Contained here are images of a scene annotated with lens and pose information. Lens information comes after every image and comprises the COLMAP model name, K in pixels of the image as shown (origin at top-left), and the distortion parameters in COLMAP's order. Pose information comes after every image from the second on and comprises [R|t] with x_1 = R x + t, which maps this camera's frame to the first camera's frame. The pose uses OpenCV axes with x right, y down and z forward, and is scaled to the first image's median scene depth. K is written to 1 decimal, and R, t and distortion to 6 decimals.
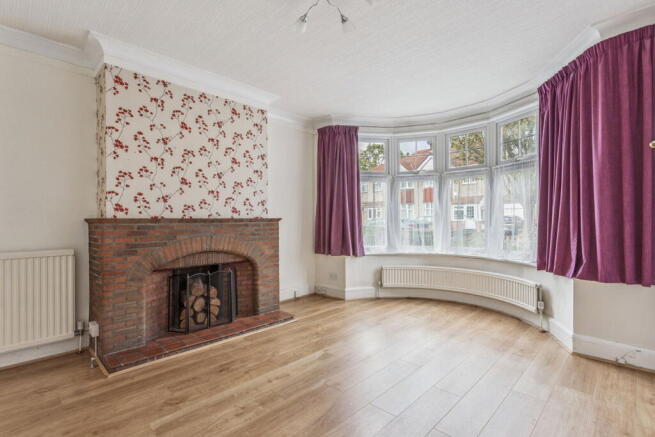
lens RADIAL K [[317.4, 0, 329.8], [0, 317.4, 220.4], [0, 0, 1]] dist [0.005980, 0.002107]
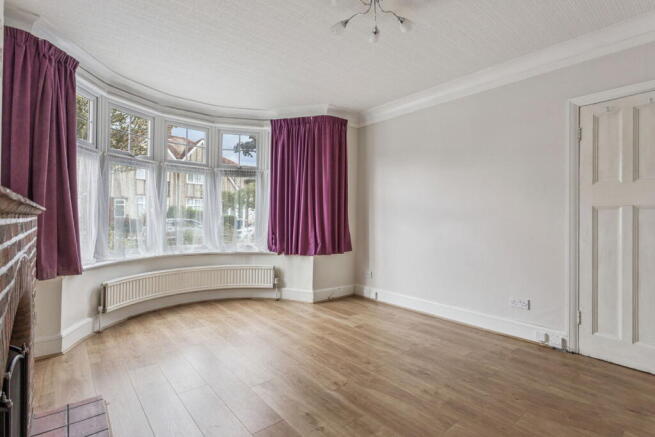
lens RADIAL K [[317.4, 0, 330.0], [0, 317.4, 219.0], [0, 0, 1]] dist [0.005980, 0.002107]
pose [[0.096673, 0.006571, 0.995294, -0.568305], [-0.014436, 0.999882, -0.005199, 0.004089], [-0.995211, -0.013865, 0.096757, 0.545292]]
